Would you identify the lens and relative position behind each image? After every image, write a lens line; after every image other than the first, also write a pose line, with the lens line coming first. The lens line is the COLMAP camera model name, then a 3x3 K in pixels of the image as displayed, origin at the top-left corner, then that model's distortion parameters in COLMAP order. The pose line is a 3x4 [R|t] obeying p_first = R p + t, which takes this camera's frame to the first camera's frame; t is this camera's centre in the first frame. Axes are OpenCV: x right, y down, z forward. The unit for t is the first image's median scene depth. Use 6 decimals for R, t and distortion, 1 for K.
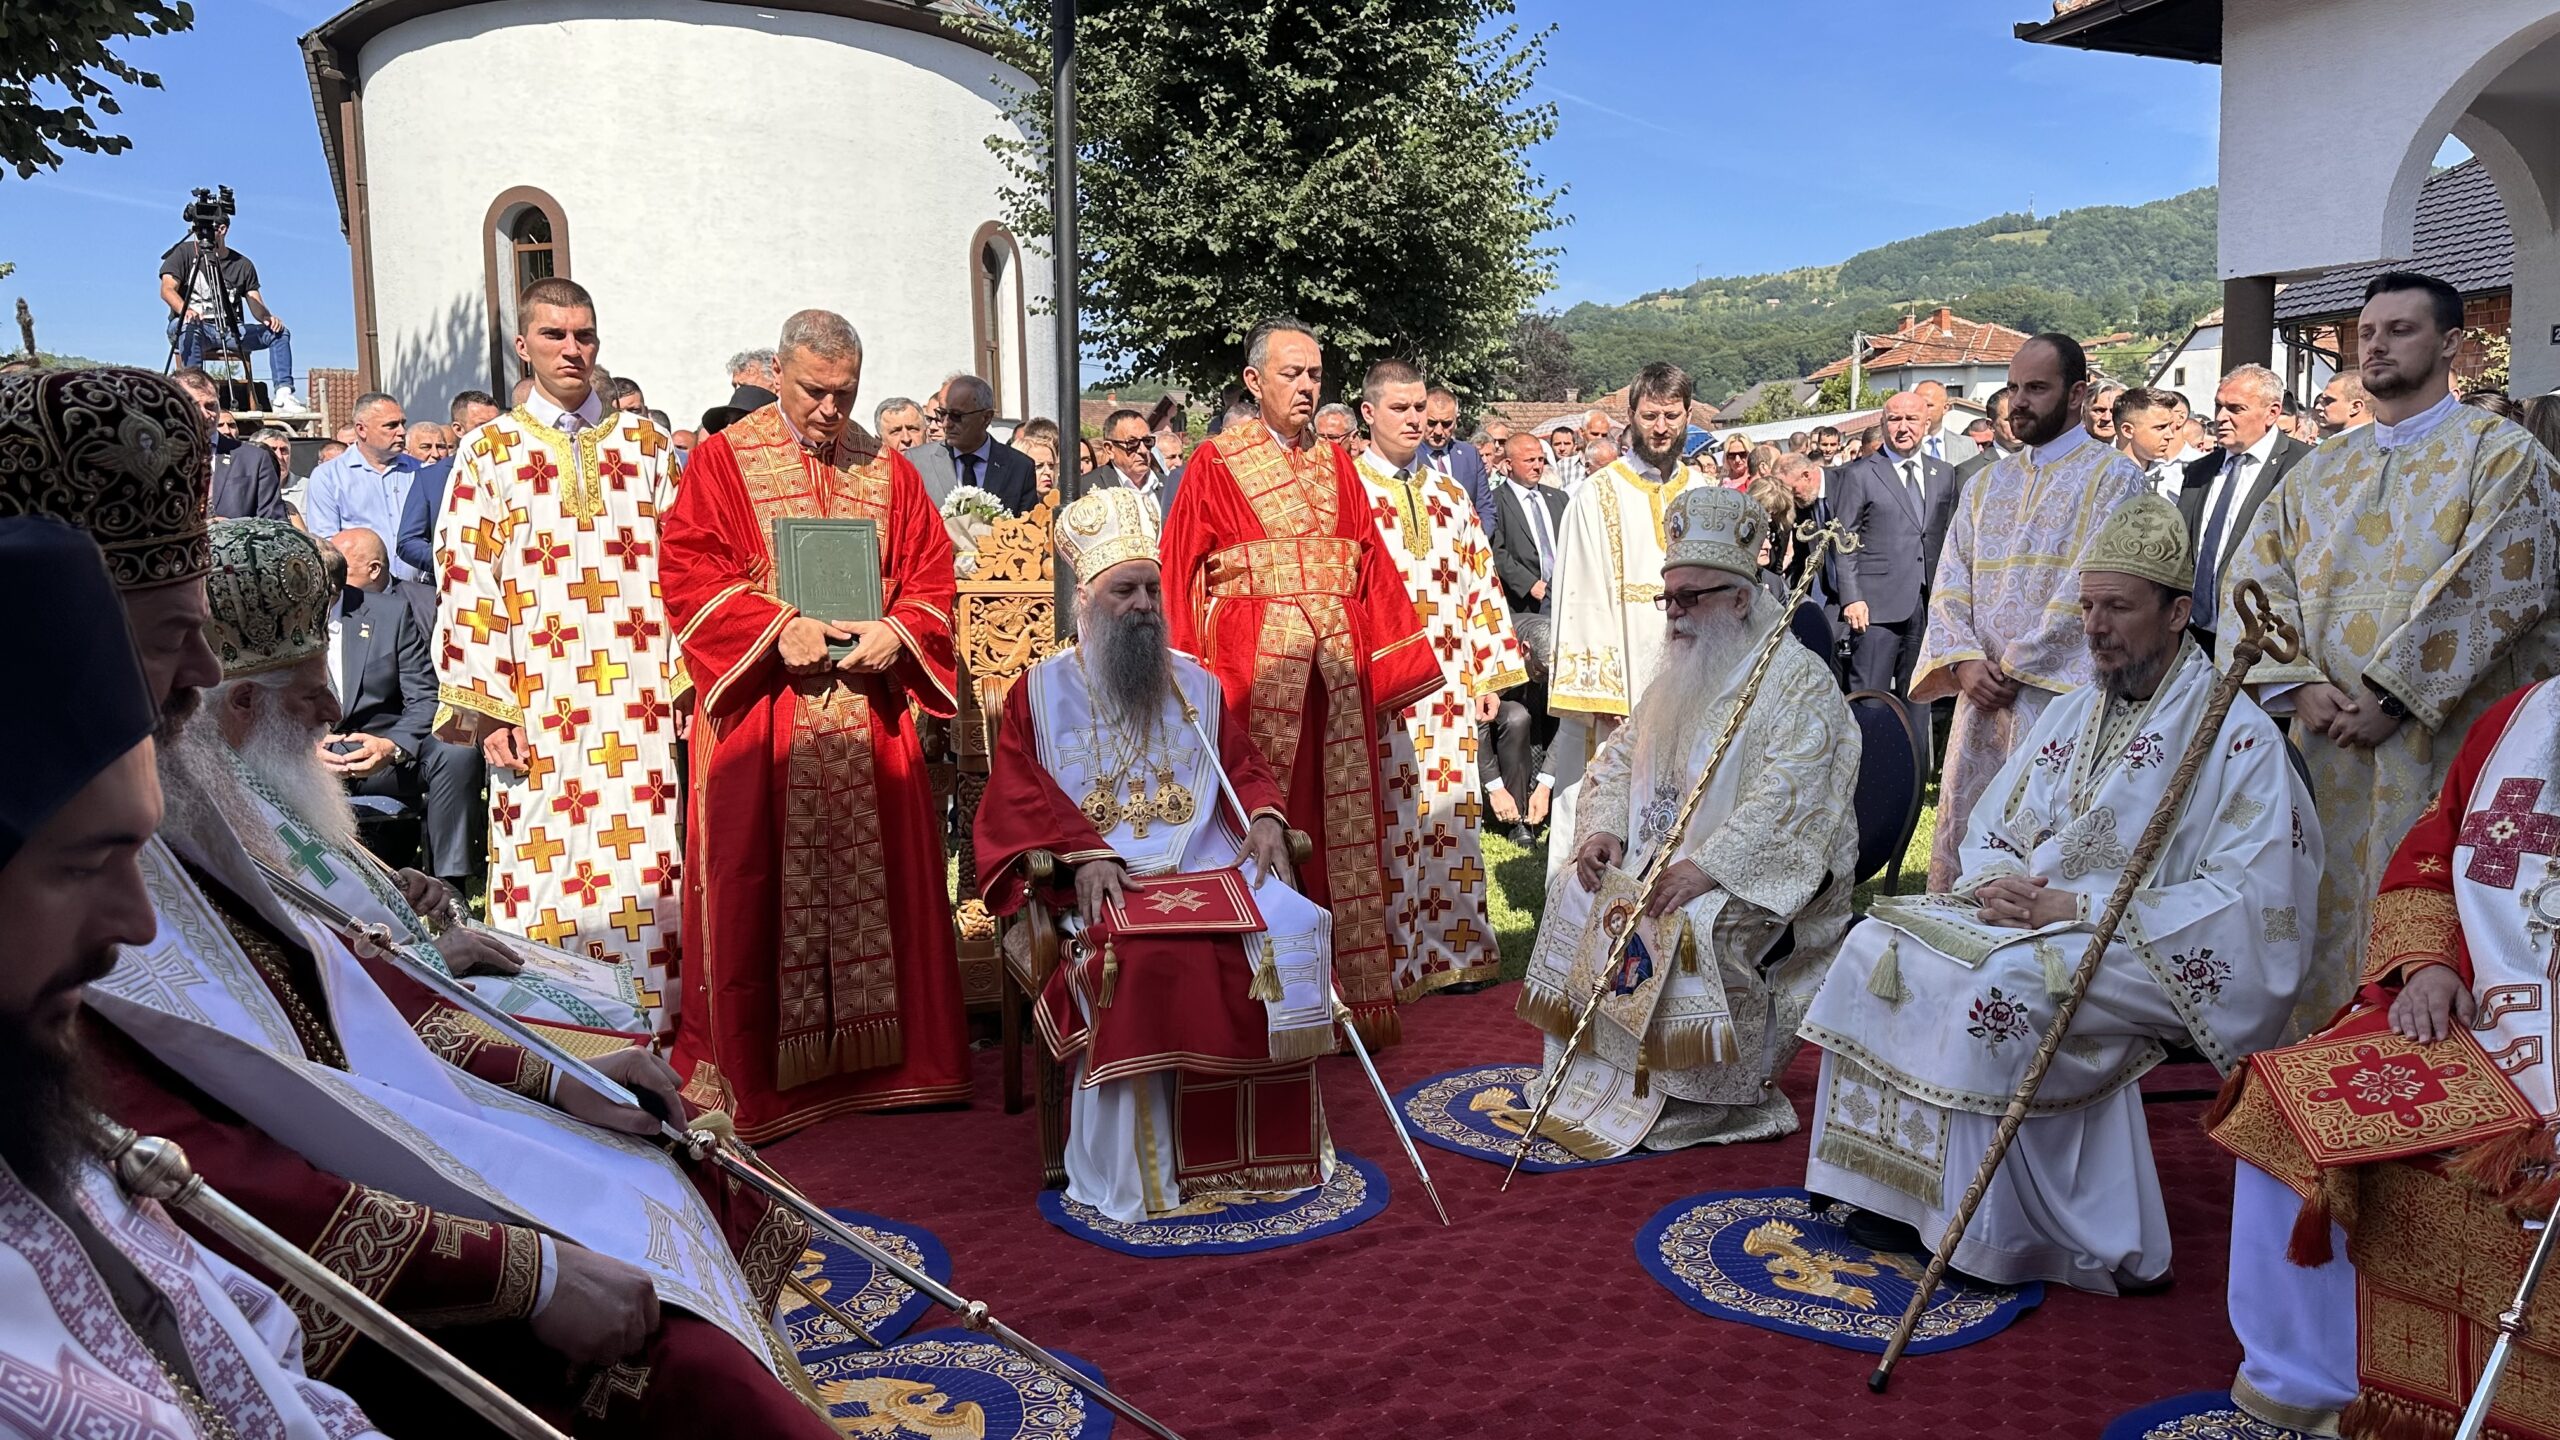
lens RADIAL K [[1768.8, 0, 1289.0], [0, 1768.8, 720.1], [0, 0, 1]] dist [0.129514, -0.200973]
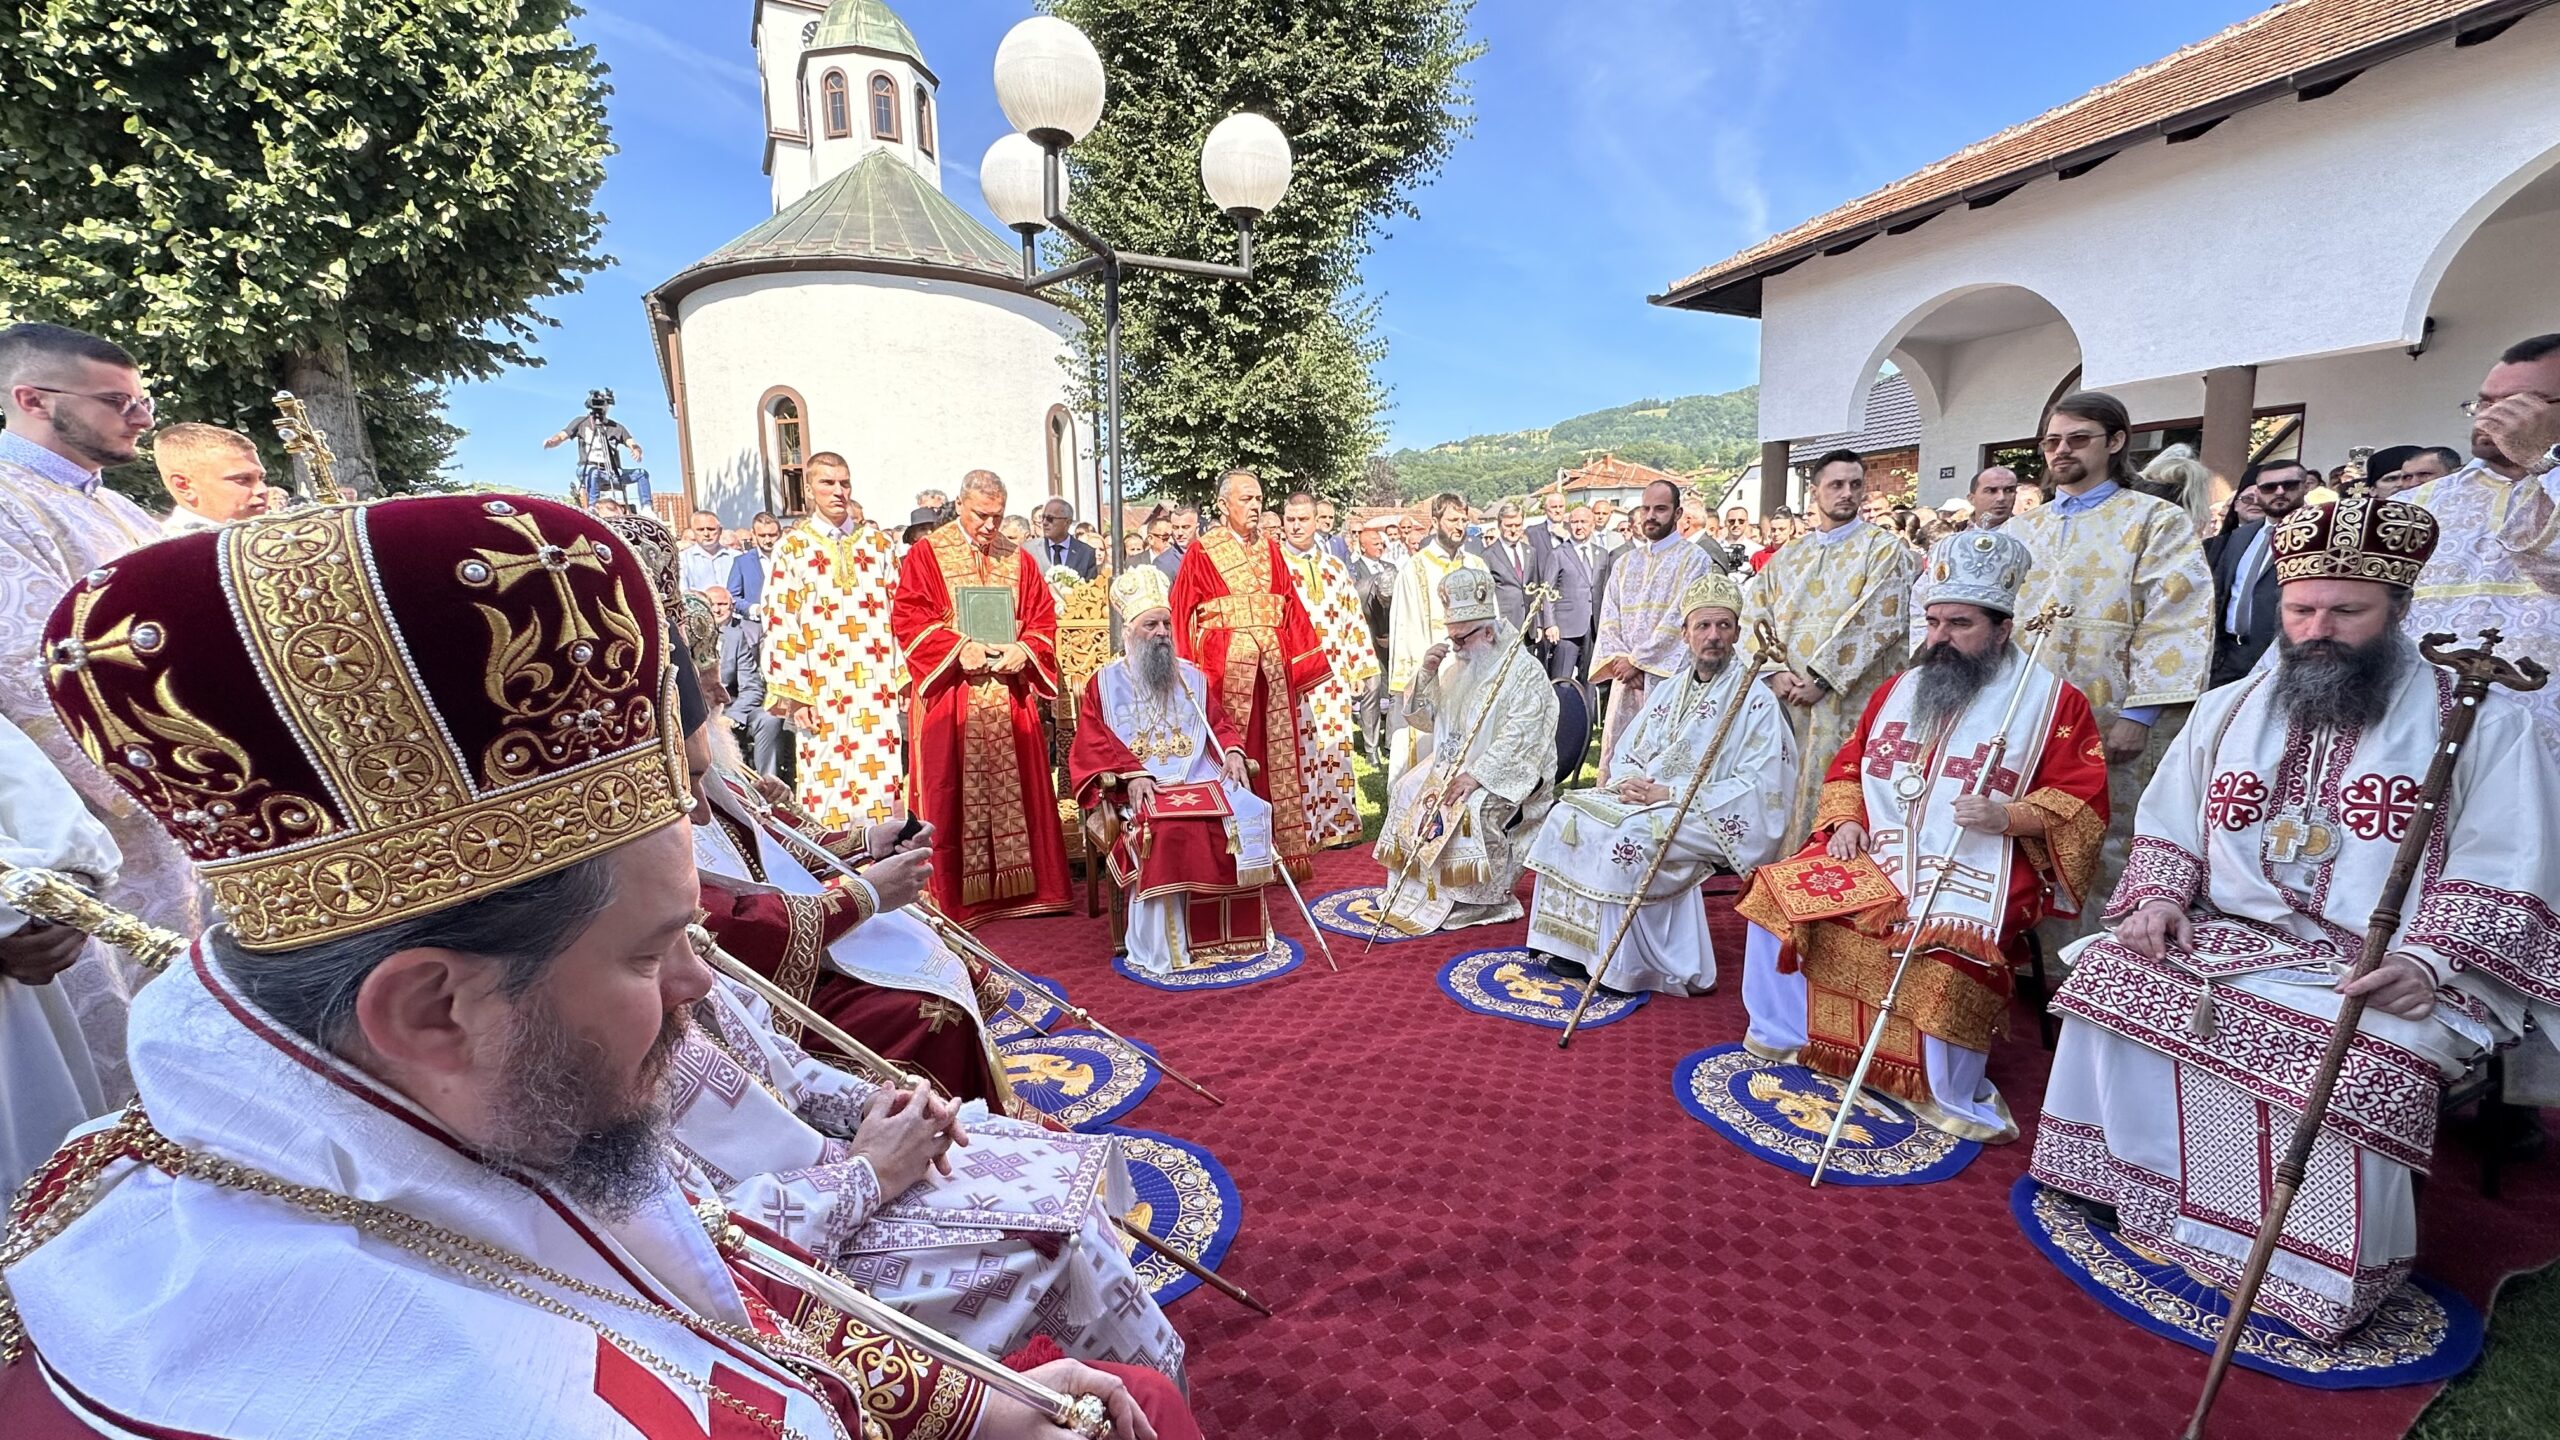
lens RADIAL K [[1047.4, 0, 1275.9], [0, 1047.4, 729.6], [0, 0, 1]] dist [-0.002128, -0.000501]
pose [[0.999134, -0.012034, 0.039841, -0.005050], [0.010706, 0.999385, 0.033378, -0.001198], [-0.040218, -0.032923, 0.998648, -0.025405]]
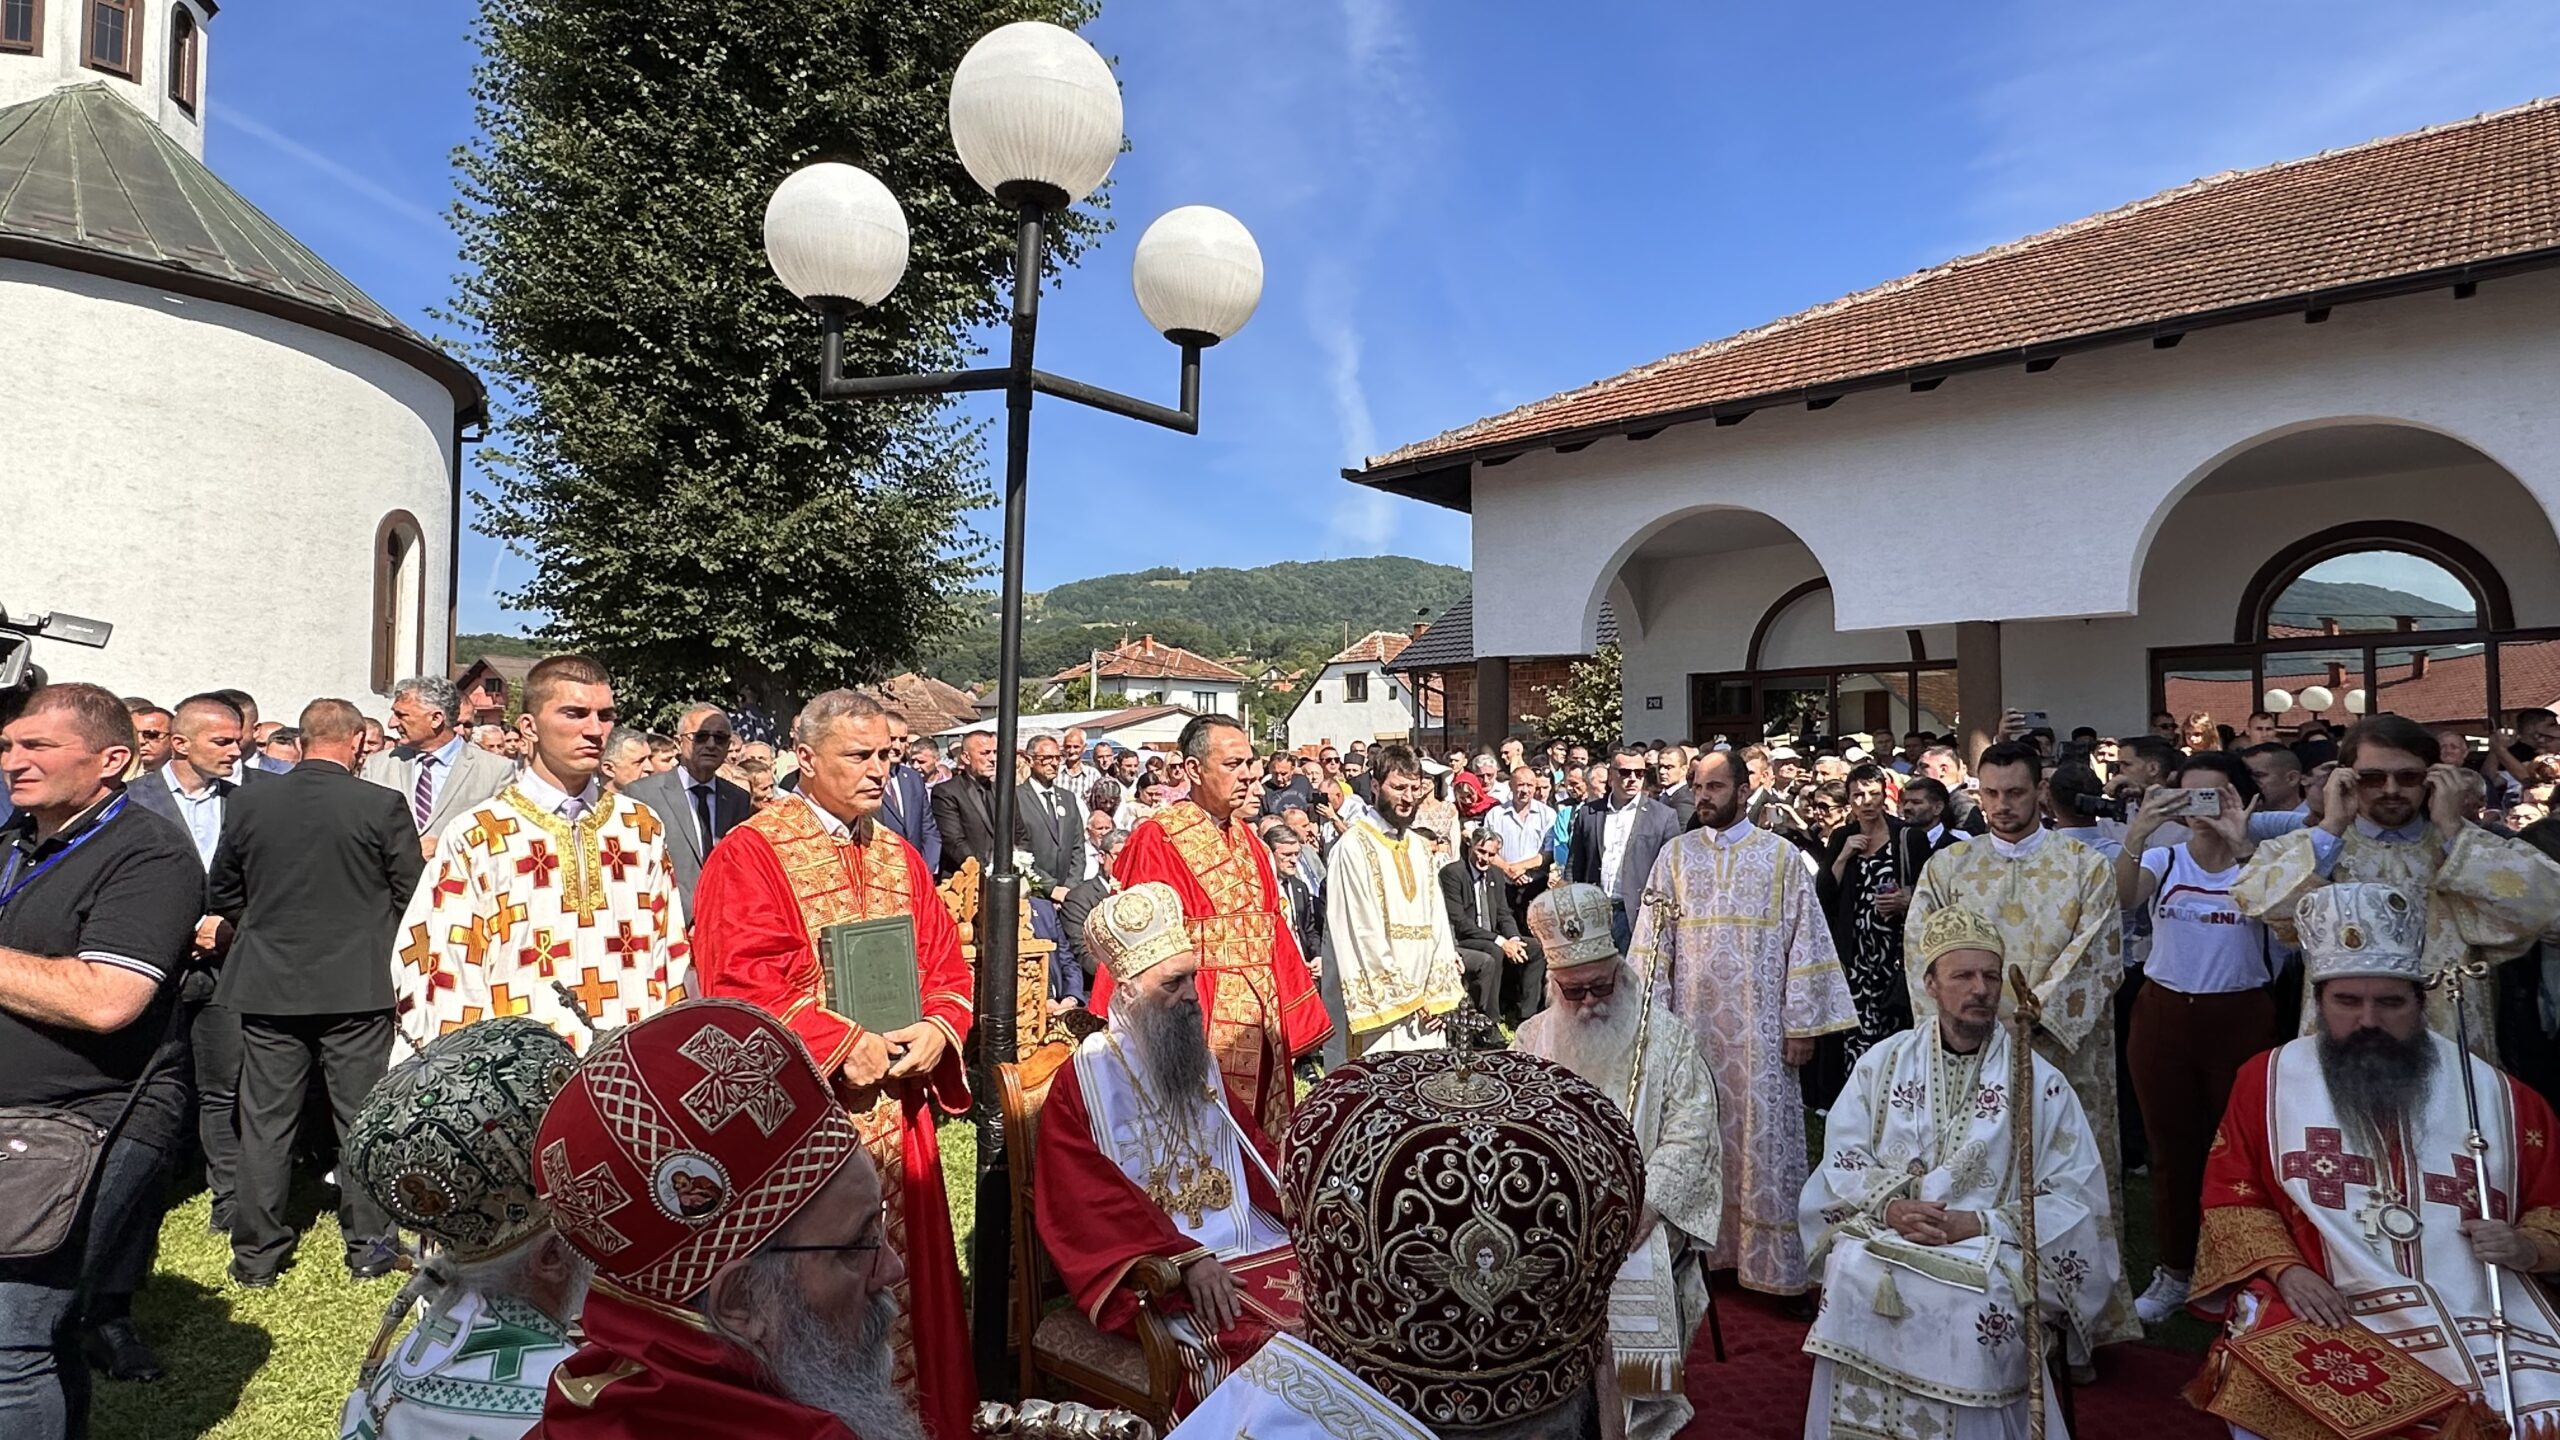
lens RADIAL K [[1434.0, 0, 1228.5], [0, 1434.0, 721.9], [0, 0, 1]] dist [-0.038446, 0.036098]
pose [[0.902428, 0.039925, 0.428987, -0.189319], [0.023467, 0.989664, -0.141473, -0.045238], [-0.430202, 0.137737, 0.892163, 0.091812]]
